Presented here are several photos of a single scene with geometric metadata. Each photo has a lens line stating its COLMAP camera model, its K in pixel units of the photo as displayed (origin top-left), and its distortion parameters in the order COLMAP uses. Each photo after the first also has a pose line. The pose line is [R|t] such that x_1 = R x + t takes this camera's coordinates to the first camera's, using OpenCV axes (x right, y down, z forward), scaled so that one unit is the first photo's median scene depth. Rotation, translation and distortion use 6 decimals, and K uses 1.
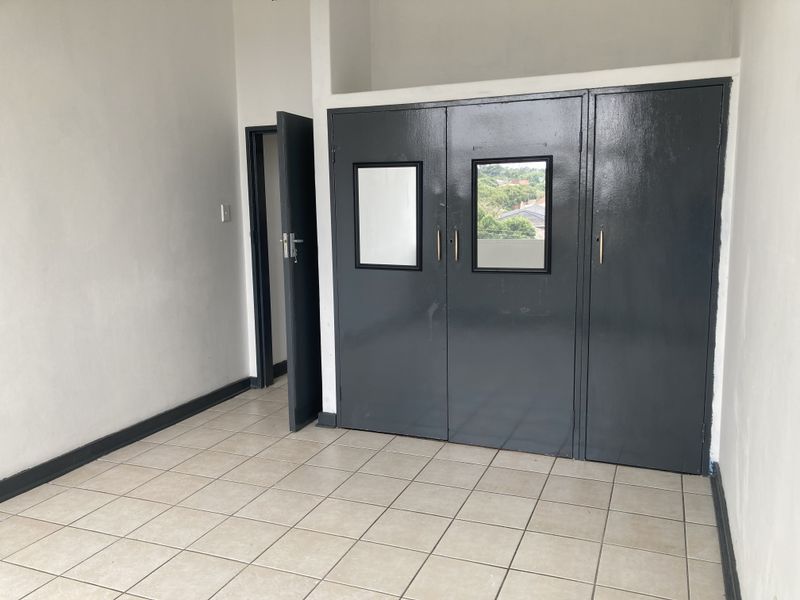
lens RADIAL K [[633.0, 0, 400.0], [0, 633.0, 300.0], [0, 0, 1]] dist [0.092643, -0.141340]
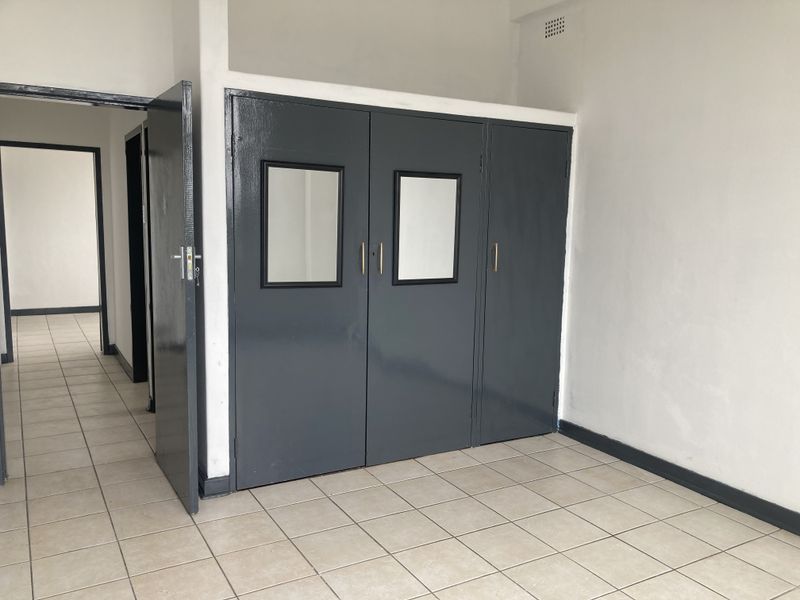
lens RADIAL K [[663.0, 0, 400.0], [0, 663.0, 300.0], [0, 0, 1]] dist [0.026235, 0.001999]
pose [[0.628610, -0.076581, 0.773941, -0.680750], [0.077176, 0.996371, 0.035907, -0.057884], [-0.773882, 0.037158, 0.632239, 0.356090]]
